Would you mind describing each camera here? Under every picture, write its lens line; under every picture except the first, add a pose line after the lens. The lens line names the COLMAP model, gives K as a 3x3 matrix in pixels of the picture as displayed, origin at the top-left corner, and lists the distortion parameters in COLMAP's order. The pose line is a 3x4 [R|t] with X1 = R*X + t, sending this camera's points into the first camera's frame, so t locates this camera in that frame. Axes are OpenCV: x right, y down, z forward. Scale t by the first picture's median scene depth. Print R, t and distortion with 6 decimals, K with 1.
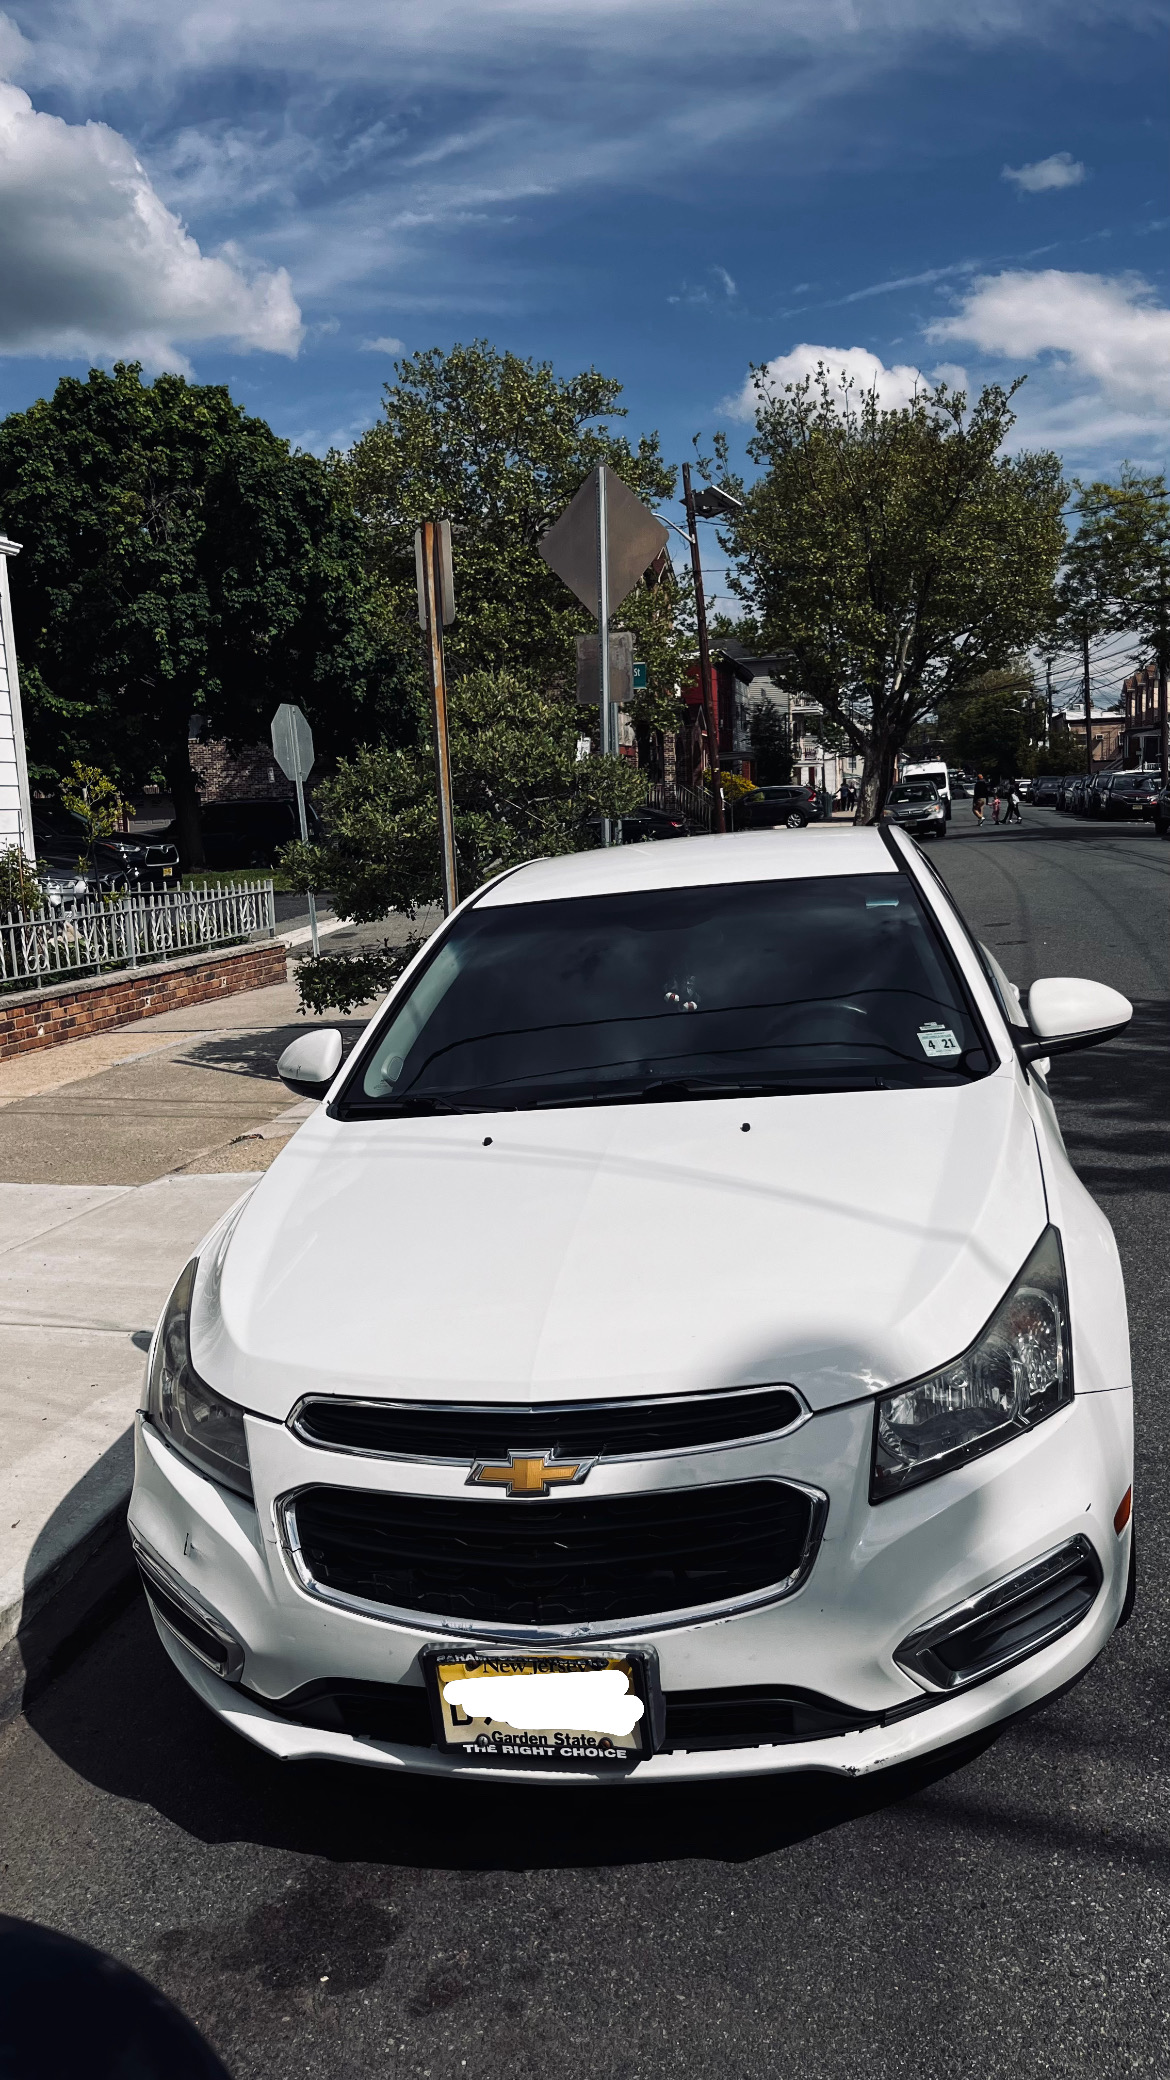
lens RADIAL K [[1581.5, 0, 601.5], [0, 1581.5, 1052.5], [0, 0, 1]] dist [0.048781, -0.068886]
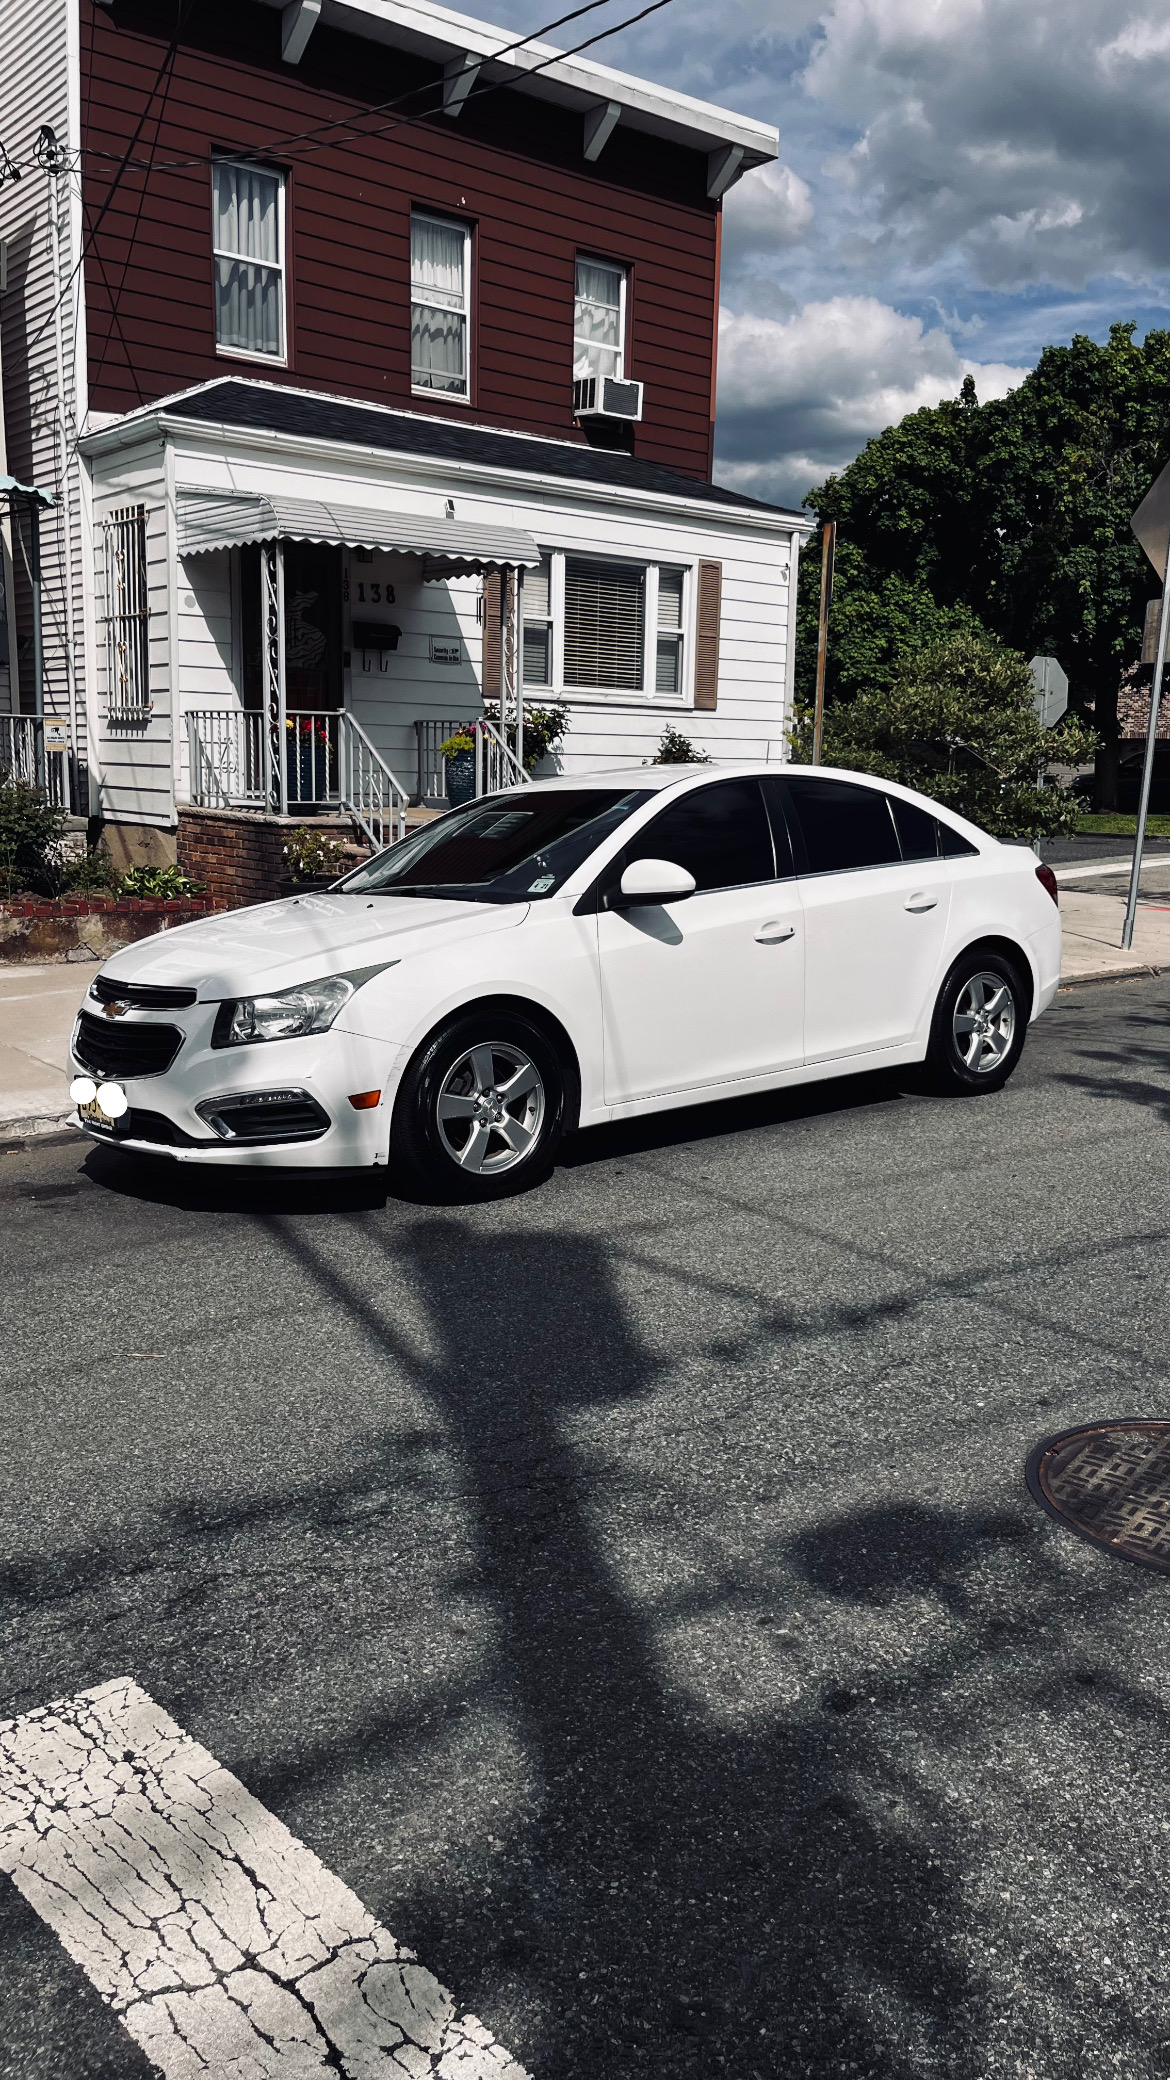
lens RADIAL K [[1581.5, 0, 601.5], [0, 1581.5, 1052.5], [0, 0, 1]] dist [0.048781, -0.068886]
pose [[0.785229, 0.166926, -0.596282, 1.759671], [-0.146074, 0.985736, 0.083590, 0.024612], [0.601729, 0.021464, 0.798412, -0.396575]]
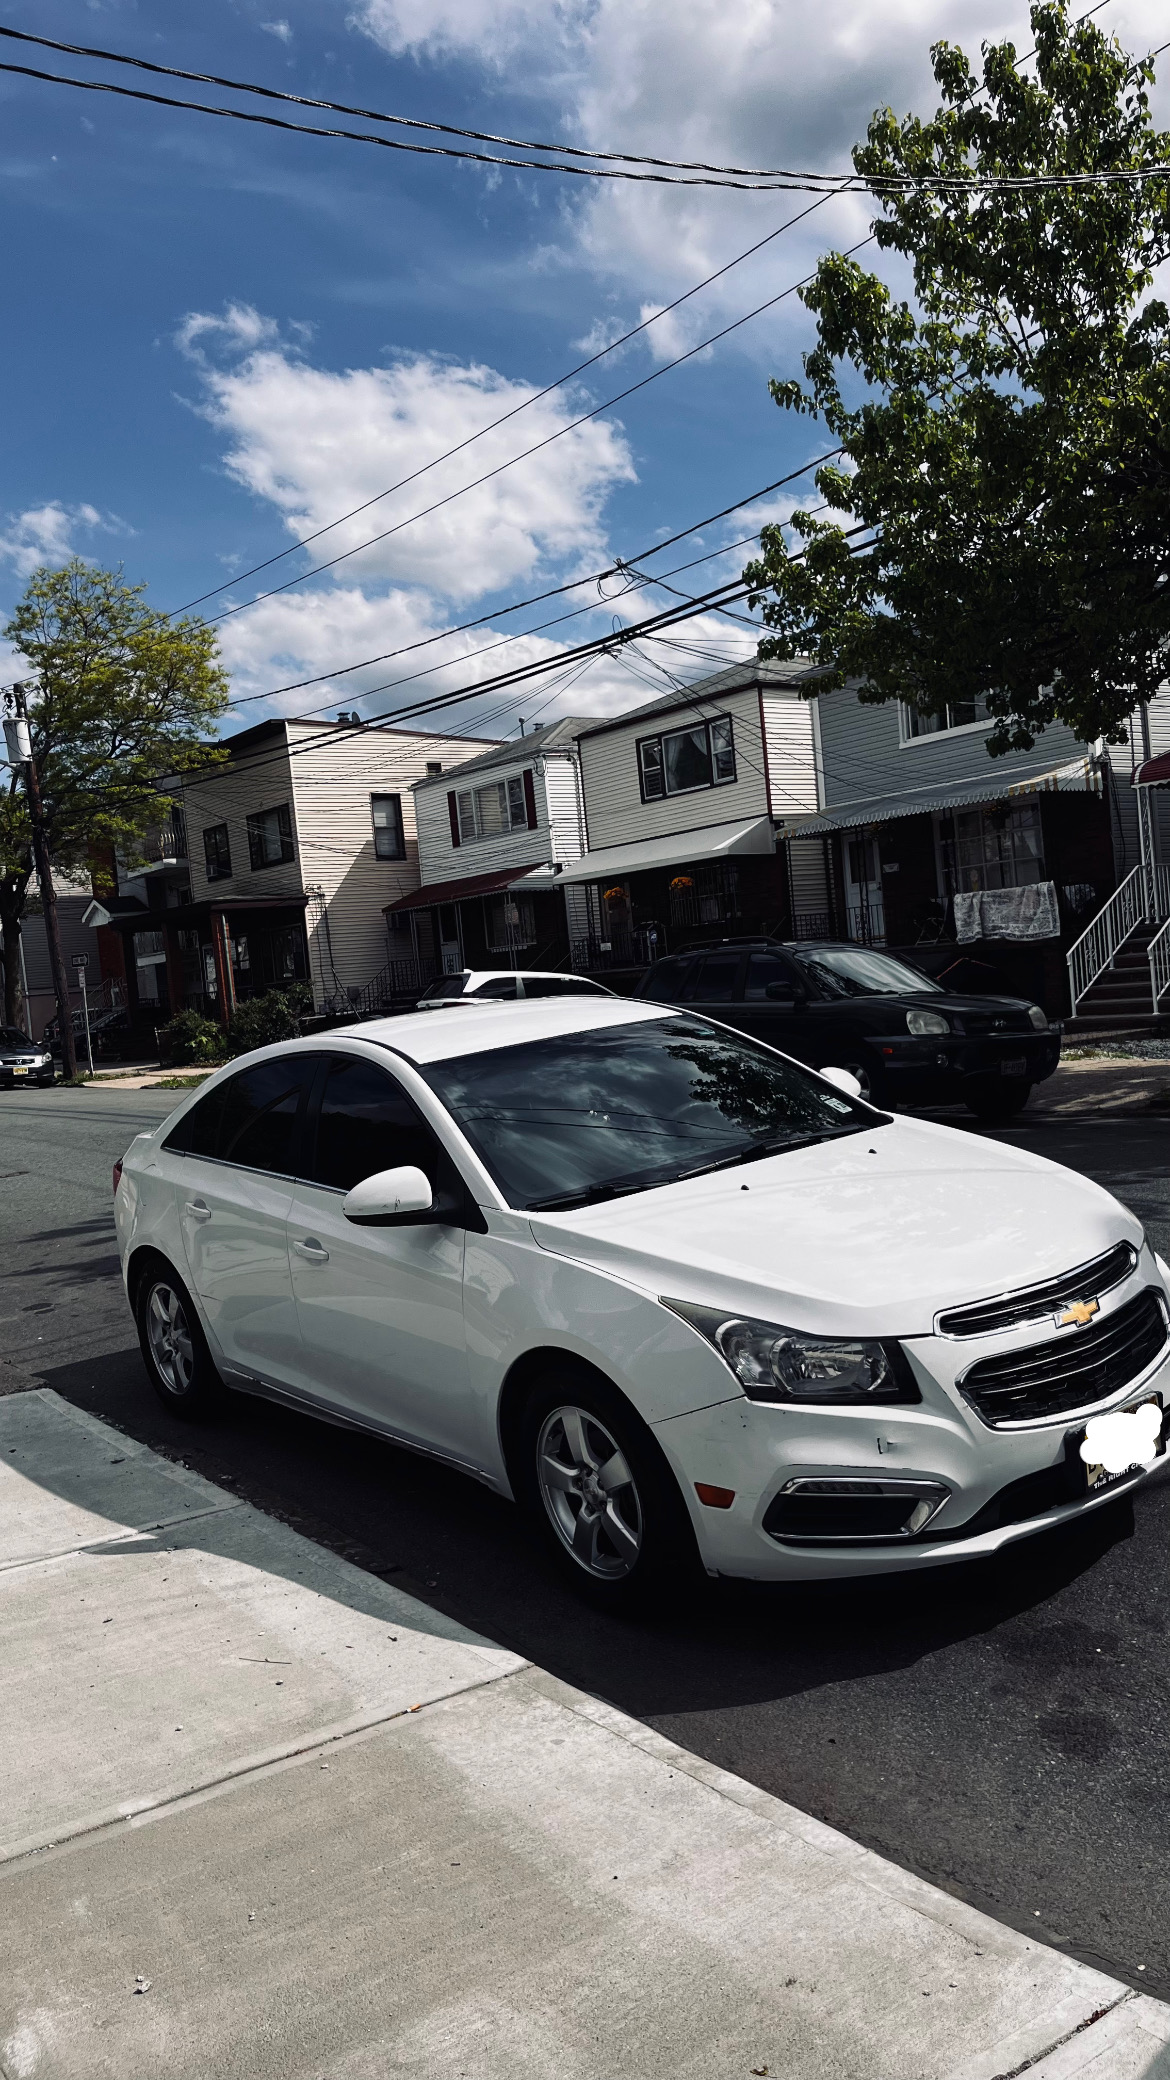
lens RADIAL K [[1581.5, 0, 601.5], [0, 1581.5, 1052.5], [0, 0, 1]] dist [0.048781, -0.068886]
pose [[0.662070, -0.062675, 0.746816, -1.476246], [0.179772, 0.980685, -0.077071, 0.032178], [-0.727561, 0.185283, 0.660549, 0.189255]]
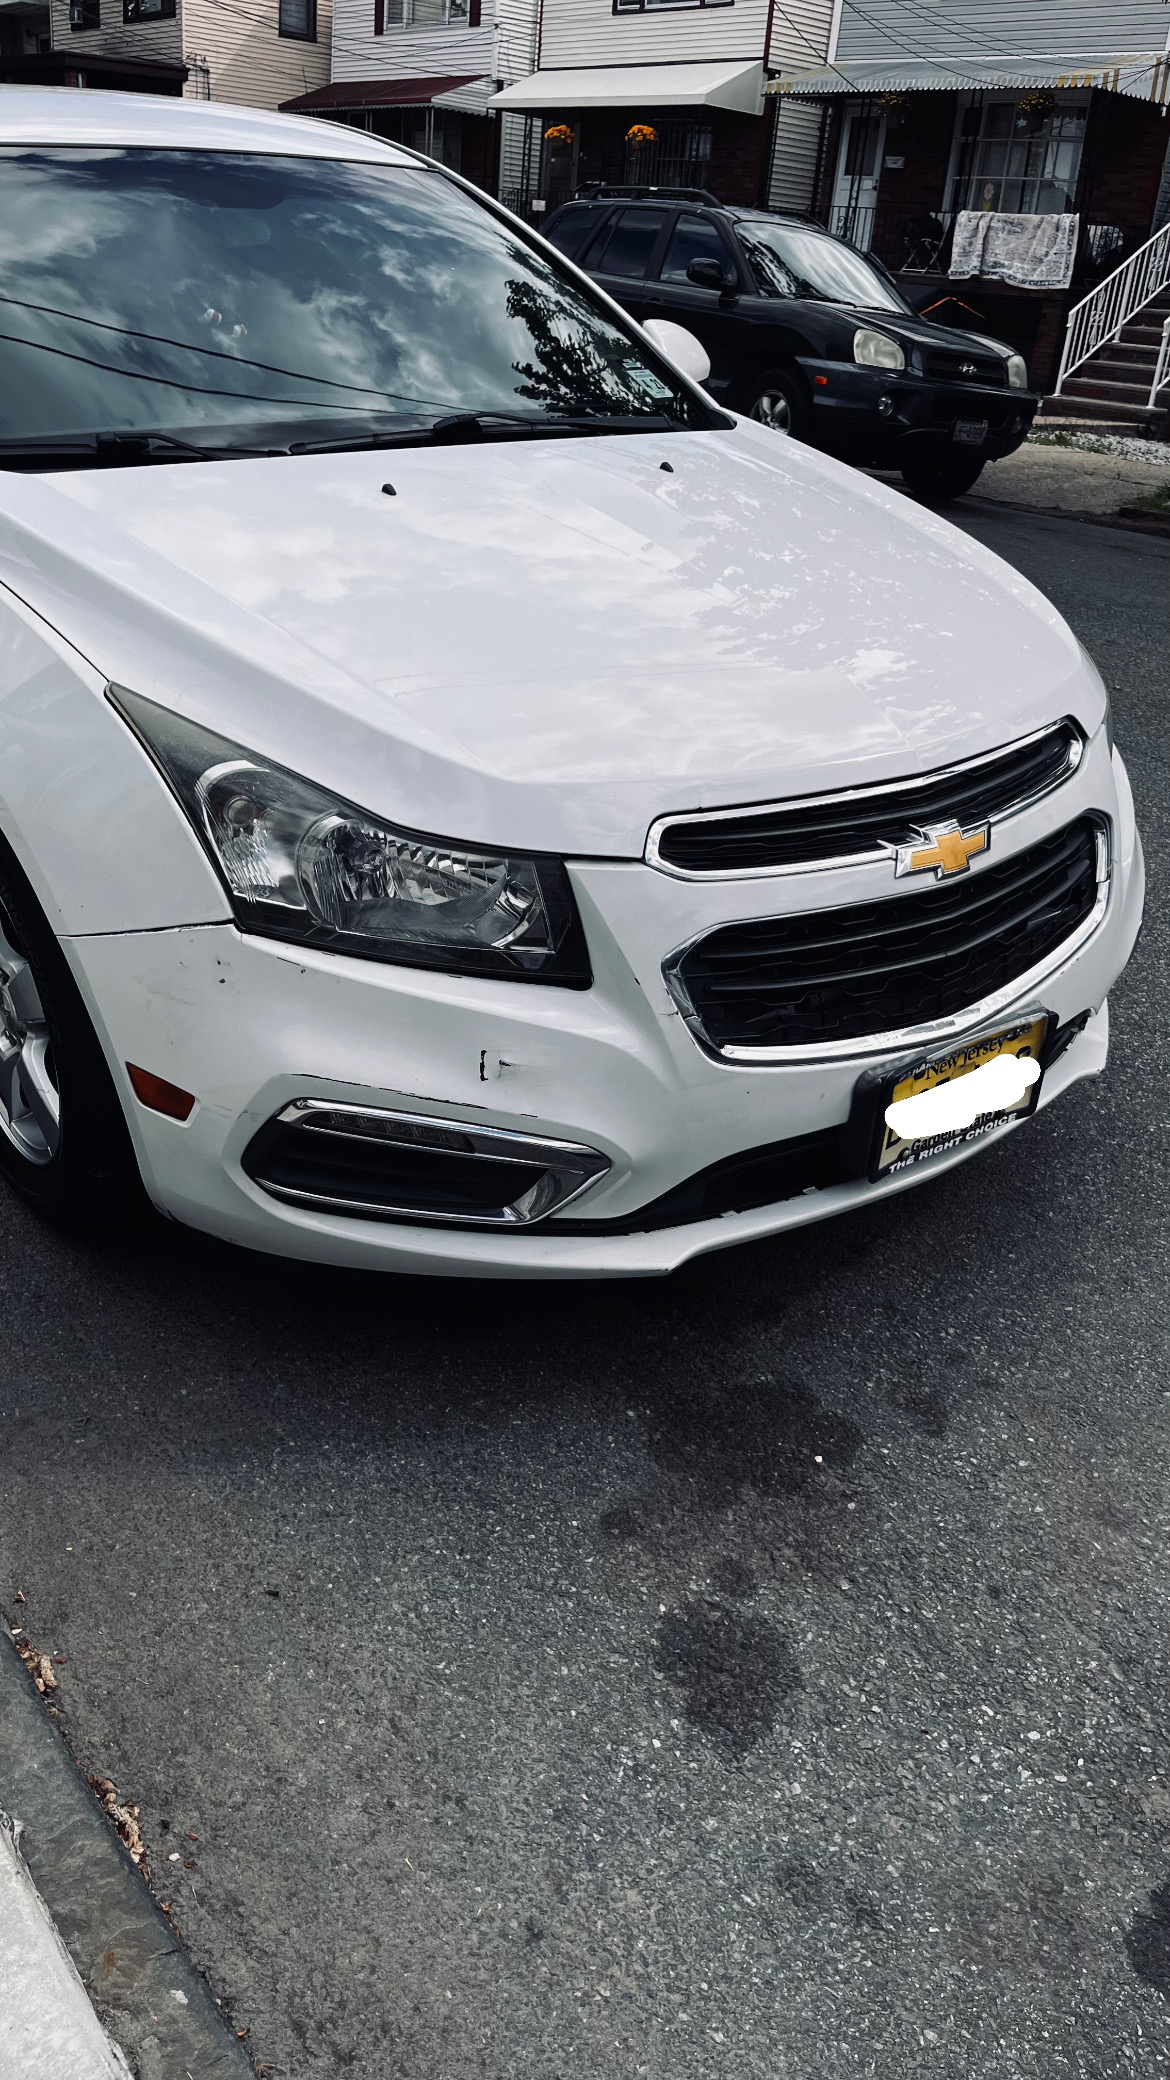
lens RADIAL K [[1581.5, 0, 601.5], [0, 1581.5, 1052.5], [0, 0, 1]] dist [0.048781, -0.068886]
pose [[0.638287, -0.257774, 0.725357, -0.737437], [0.009545, 0.944846, 0.327377, 0.080144], [-0.769739, -0.202037, 0.605543, 0.553985]]
